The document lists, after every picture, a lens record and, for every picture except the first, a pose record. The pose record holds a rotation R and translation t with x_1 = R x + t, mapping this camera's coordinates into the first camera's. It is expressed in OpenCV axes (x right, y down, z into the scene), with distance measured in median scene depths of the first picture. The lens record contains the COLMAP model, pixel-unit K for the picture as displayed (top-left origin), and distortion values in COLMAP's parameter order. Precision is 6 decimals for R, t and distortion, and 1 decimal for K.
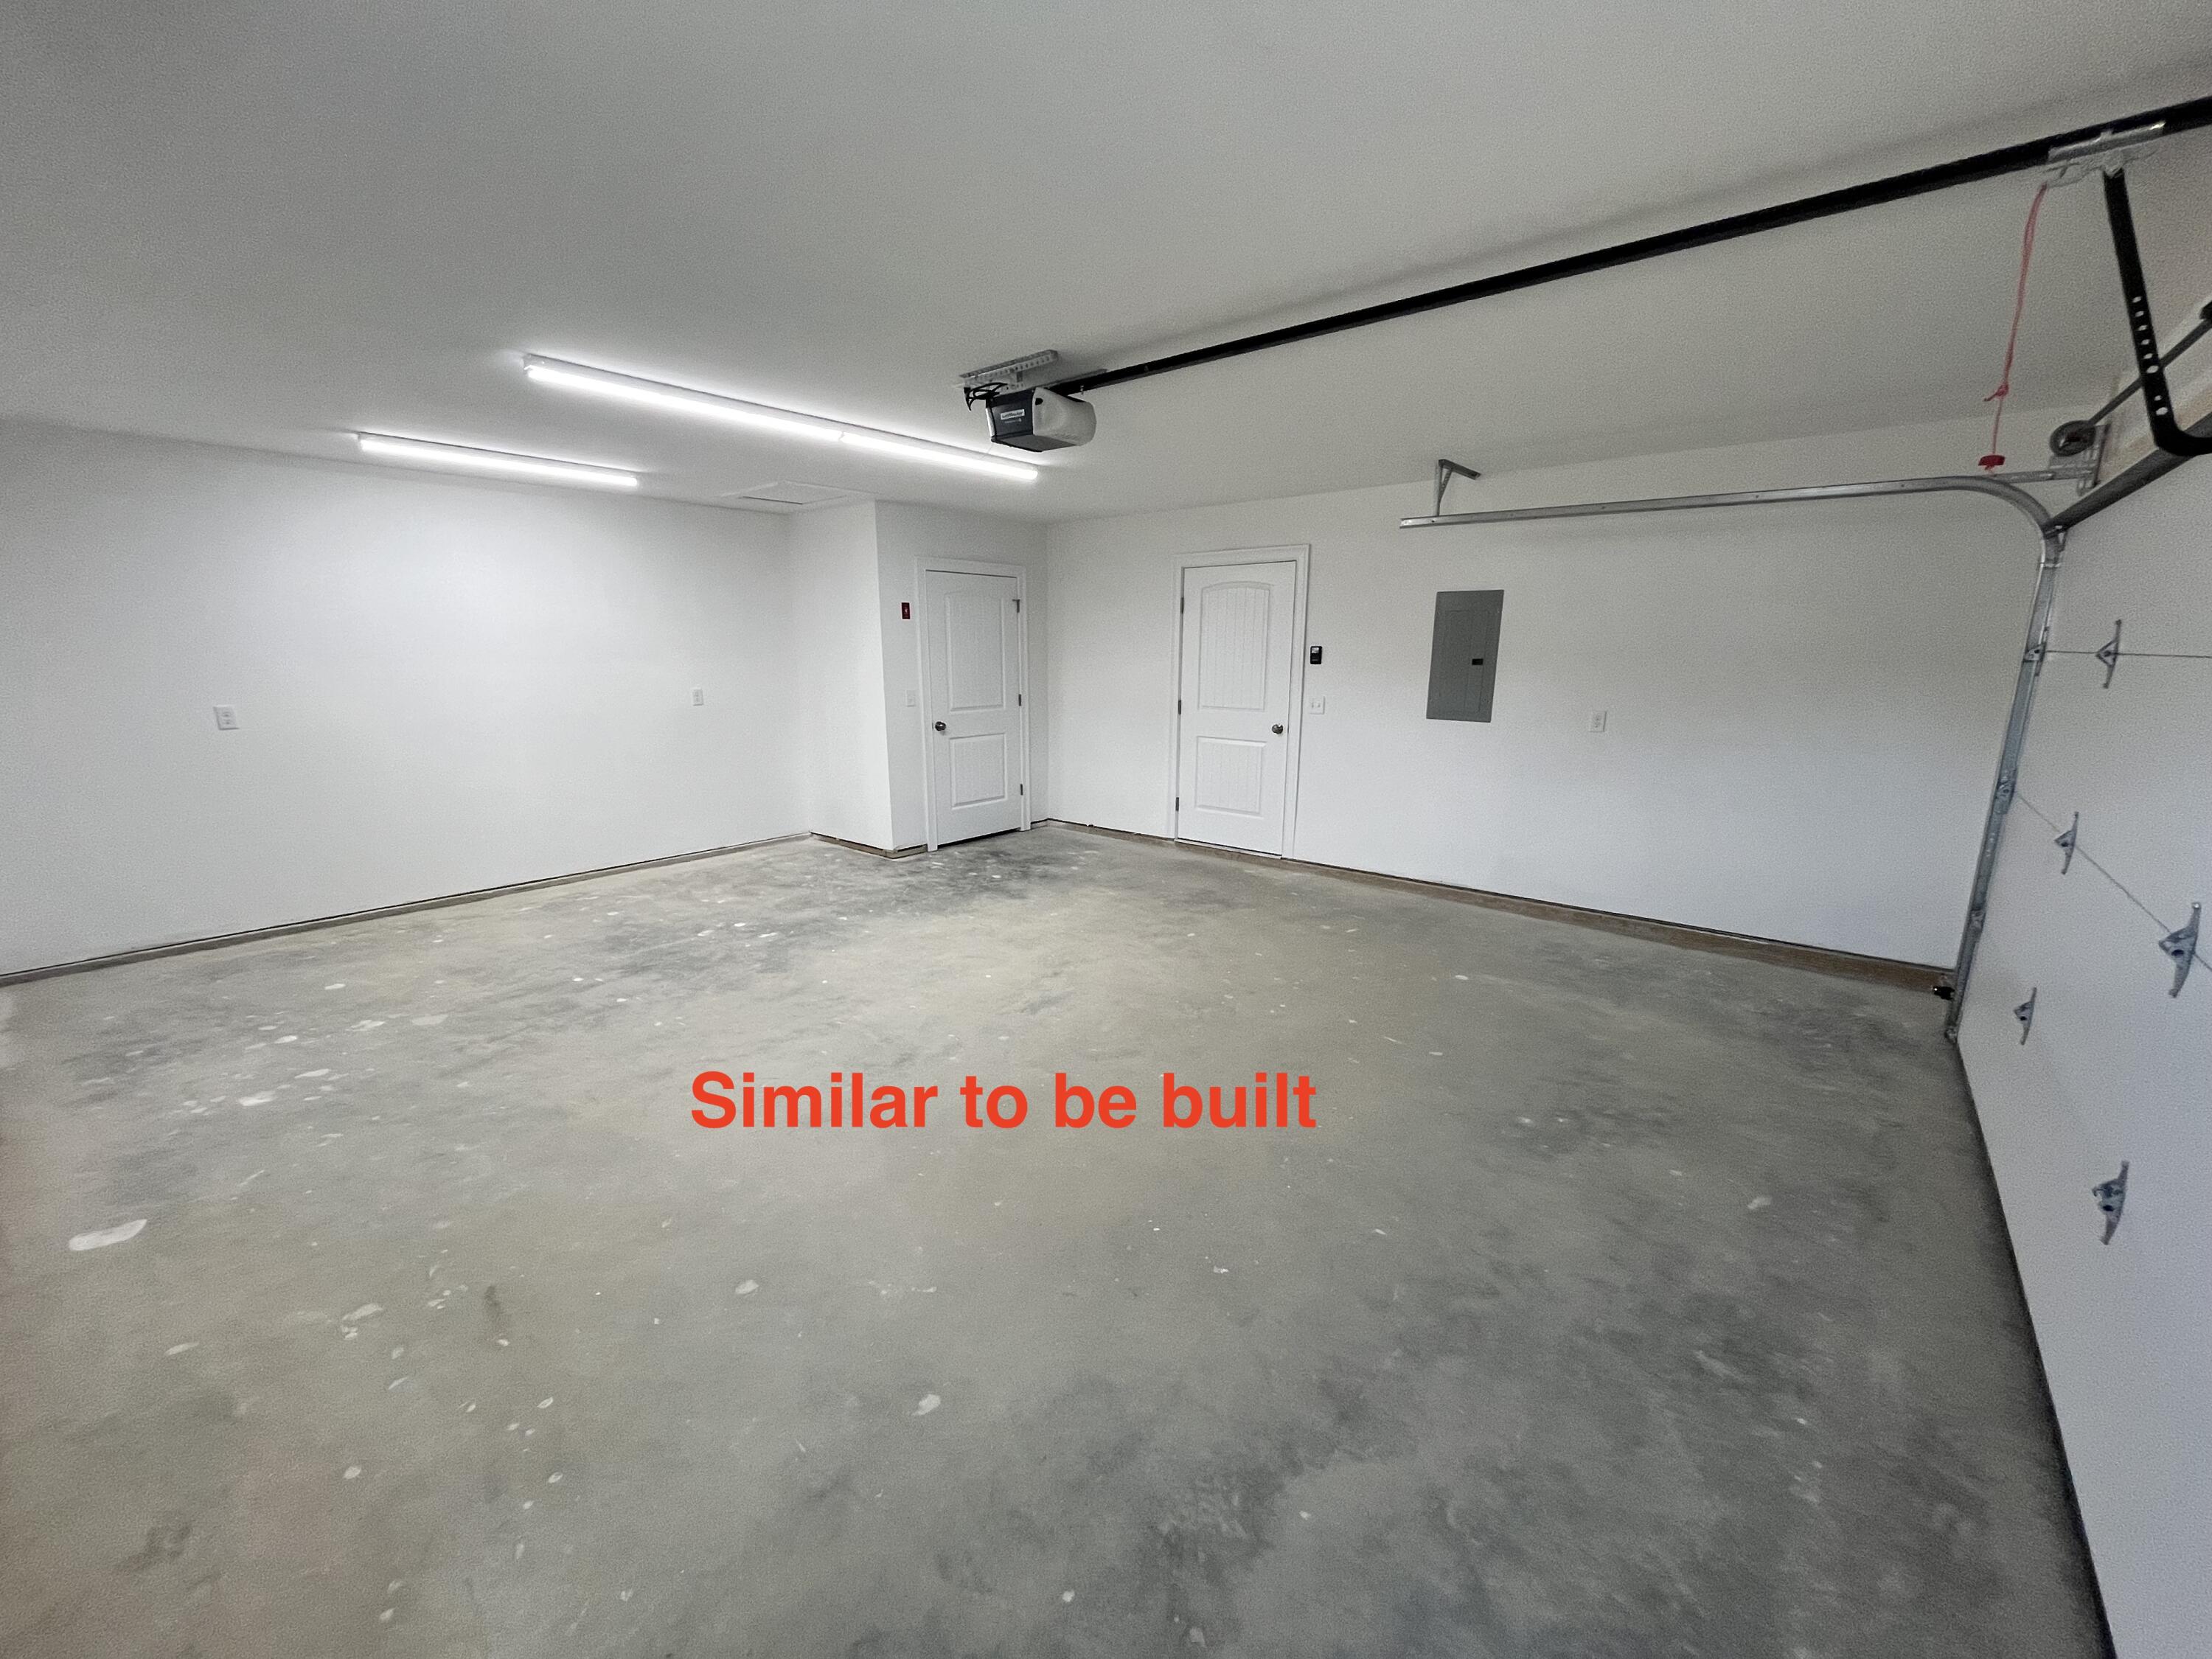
lens RADIAL K [[889.1, 0, 1106.8], [0, 889.1, 837.3], [0, 0, 1]] dist [-0.003650, -0.000306]
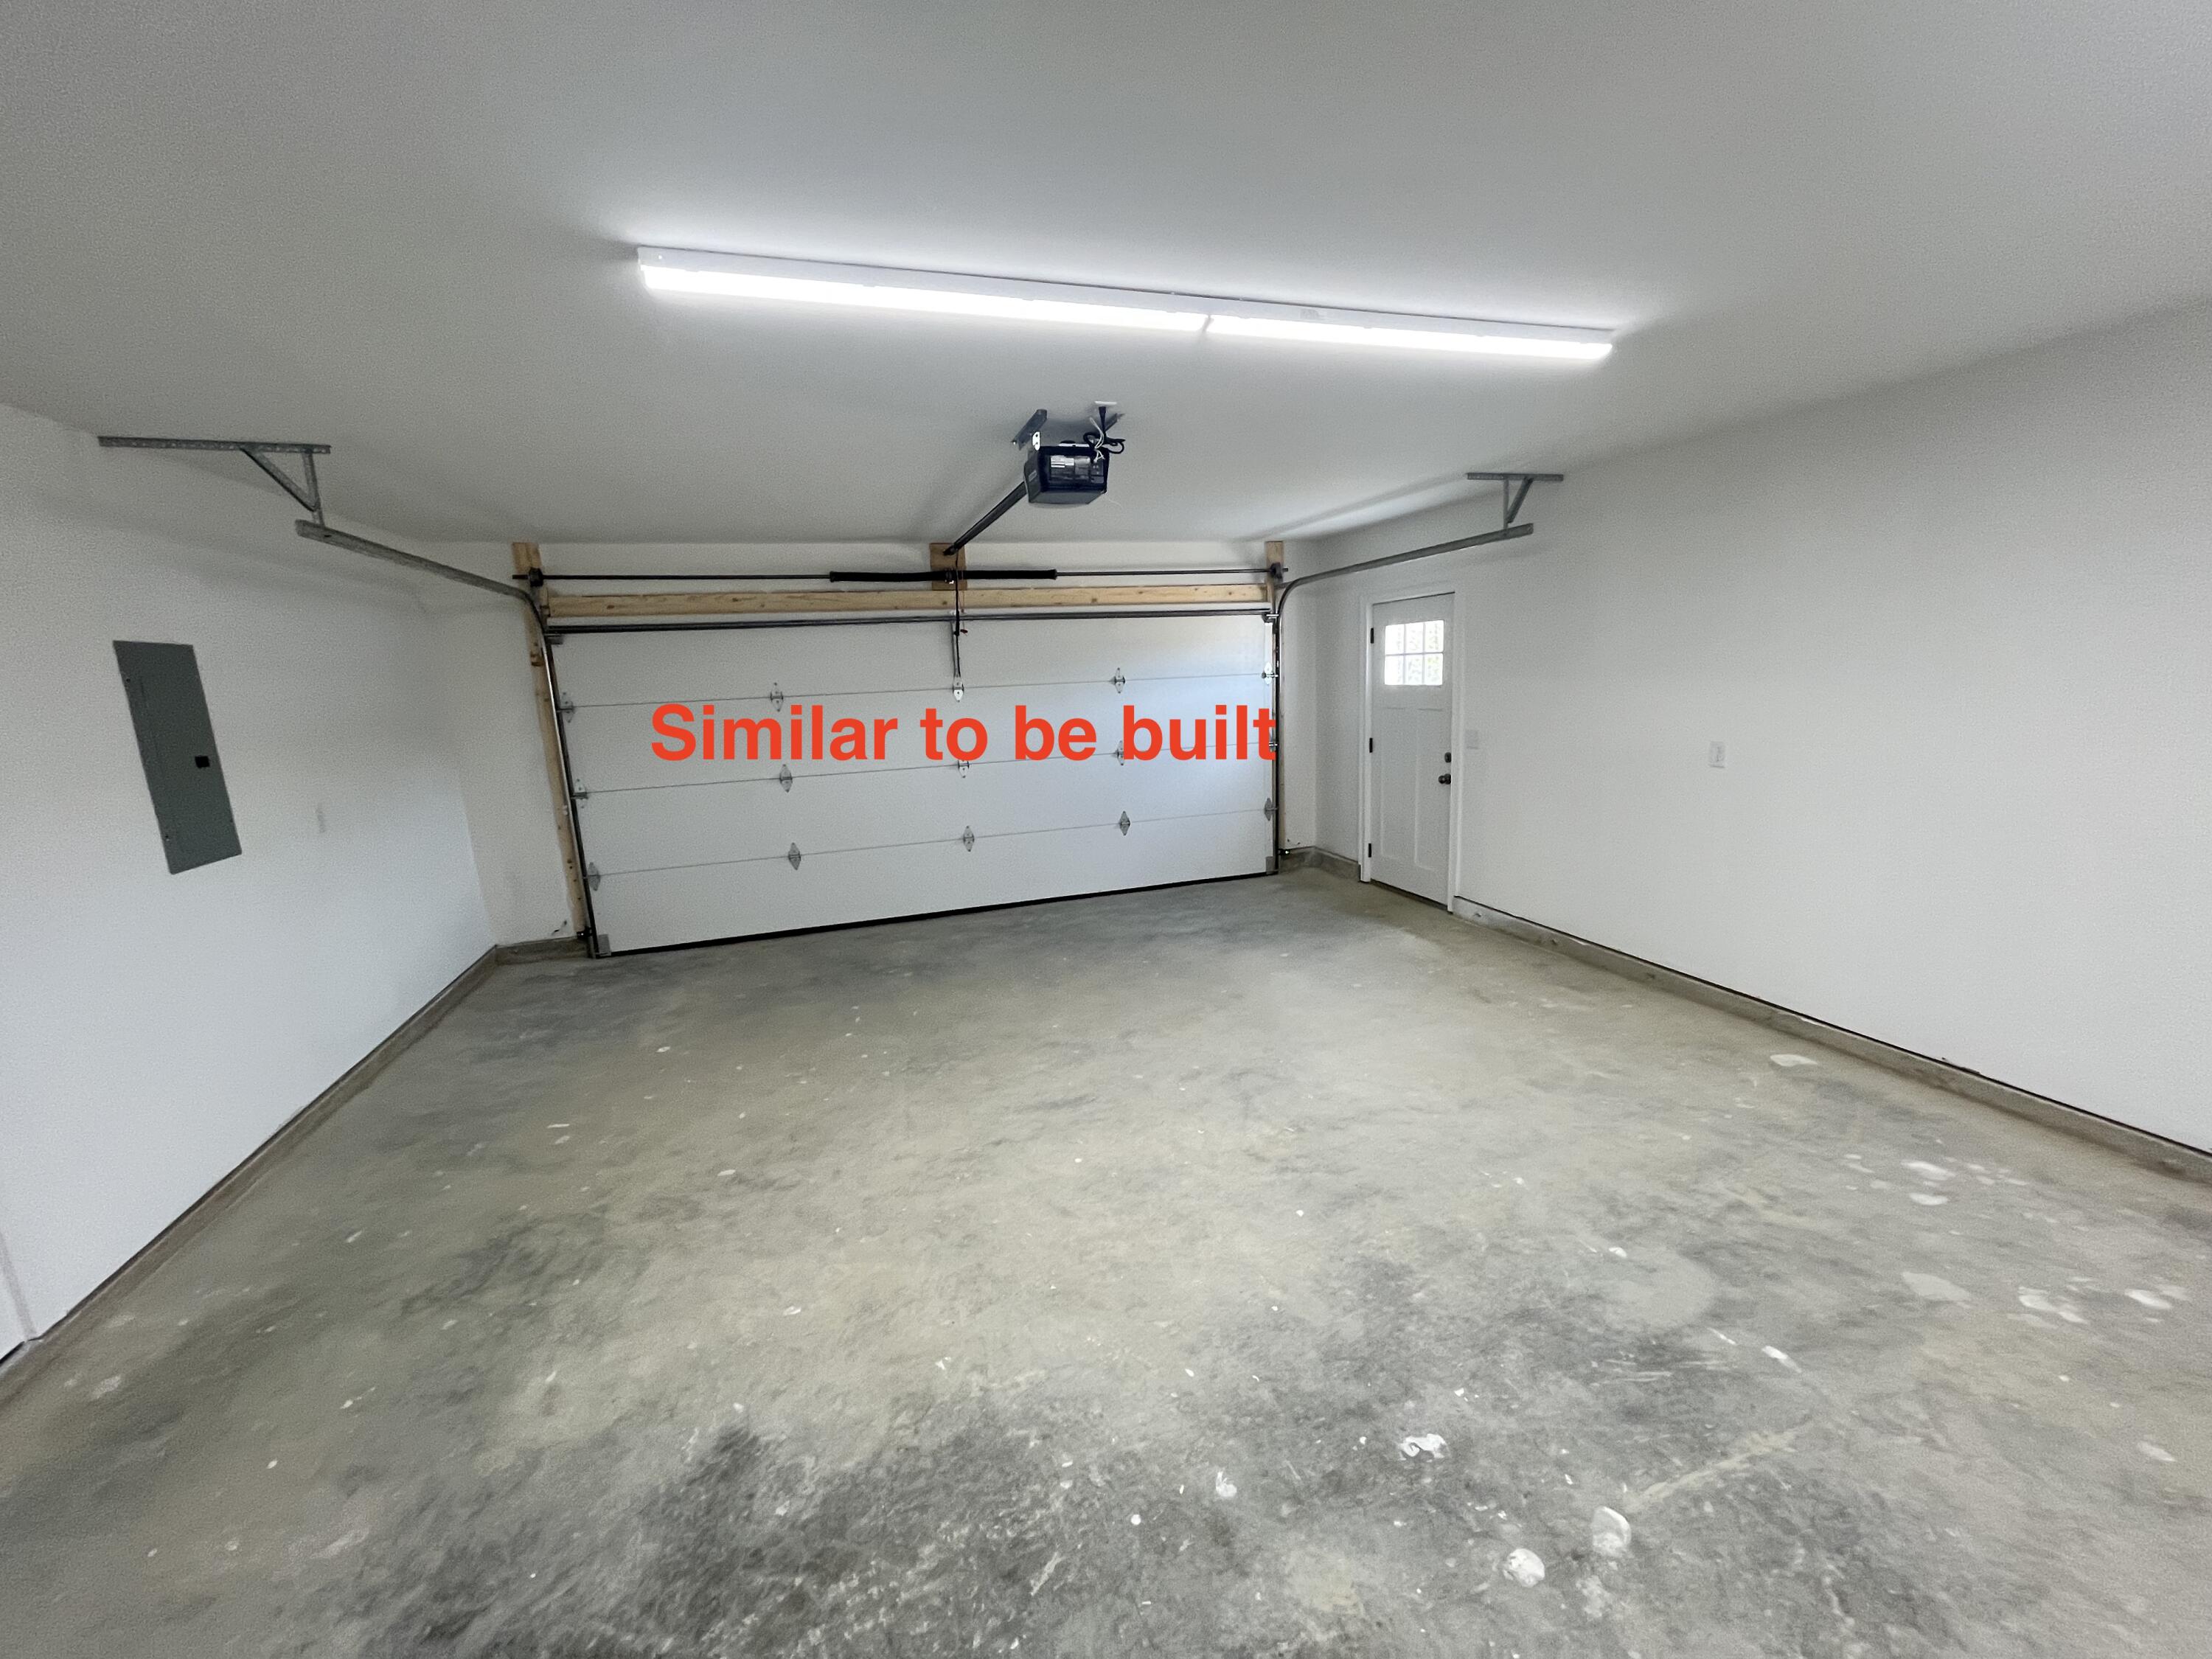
lens RADIAL K [[889.1, 0, 1106.8], [0, 889.1, 837.3], [0, 0, 1]] dist [-0.003650, -0.000306]
pose [[-0.846427, -0.068818, 0.528040, -0.497135], [0.152545, 0.918720, 0.364258, -0.328493], [-0.510188, 0.388868, -0.767131, 1.395298]]
